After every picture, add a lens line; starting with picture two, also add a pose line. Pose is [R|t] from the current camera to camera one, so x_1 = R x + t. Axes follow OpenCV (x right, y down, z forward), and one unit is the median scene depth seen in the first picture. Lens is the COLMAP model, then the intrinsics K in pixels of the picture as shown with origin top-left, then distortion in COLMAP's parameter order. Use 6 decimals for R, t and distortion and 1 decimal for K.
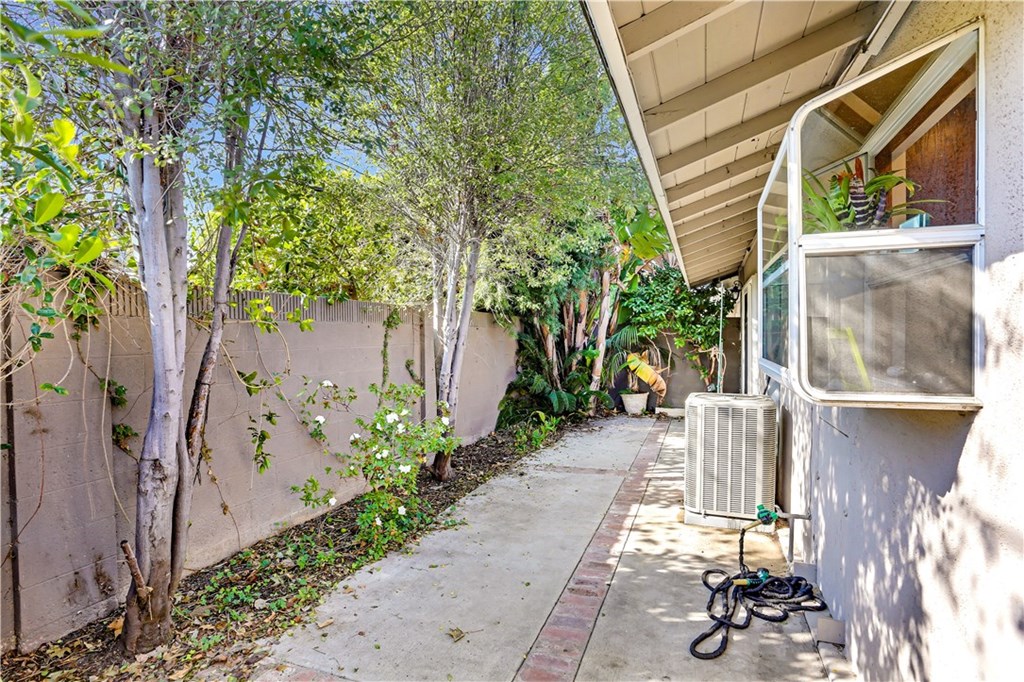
lens RADIAL K [[514.1, 0, 508.3], [0, 514.1, 337.8], [0, 0, 1]] dist [-0.056020, 0.016581]
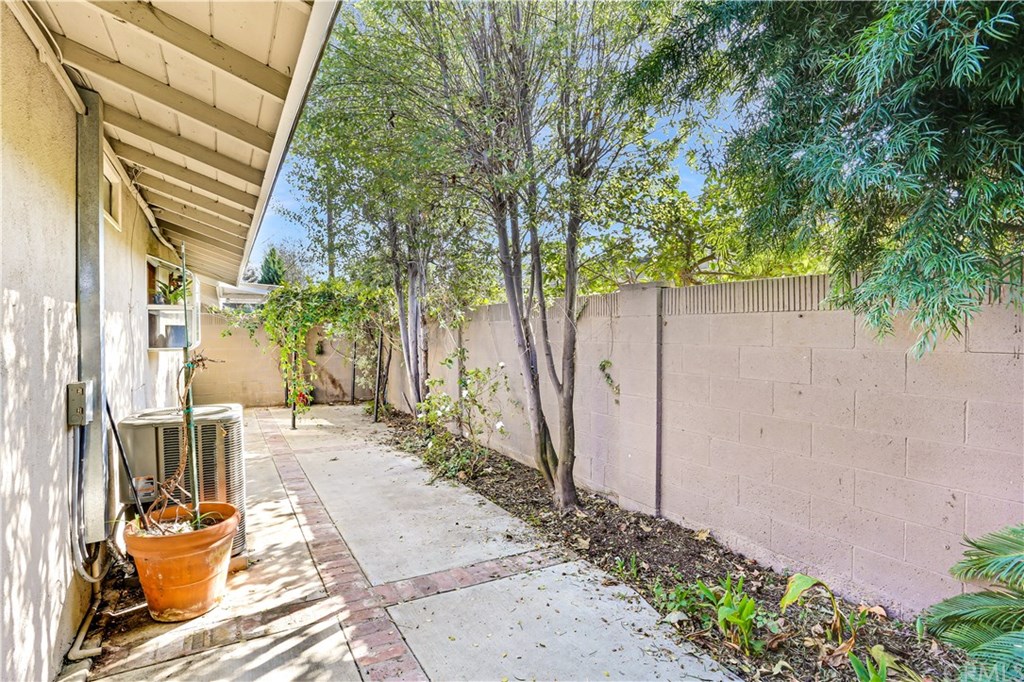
lens RADIAL K [[514.1, 0, 507.8], [0, 514.1, 337.6], [0, 0, 1]] dist [-0.056020, 0.016581]
pose [[-0.640752, 0.006959, -0.767716, 0.655480], [-0.005745, 0.999887, 0.013858, -0.005281], [0.767726, 0.013290, -0.640640, 1.728815]]
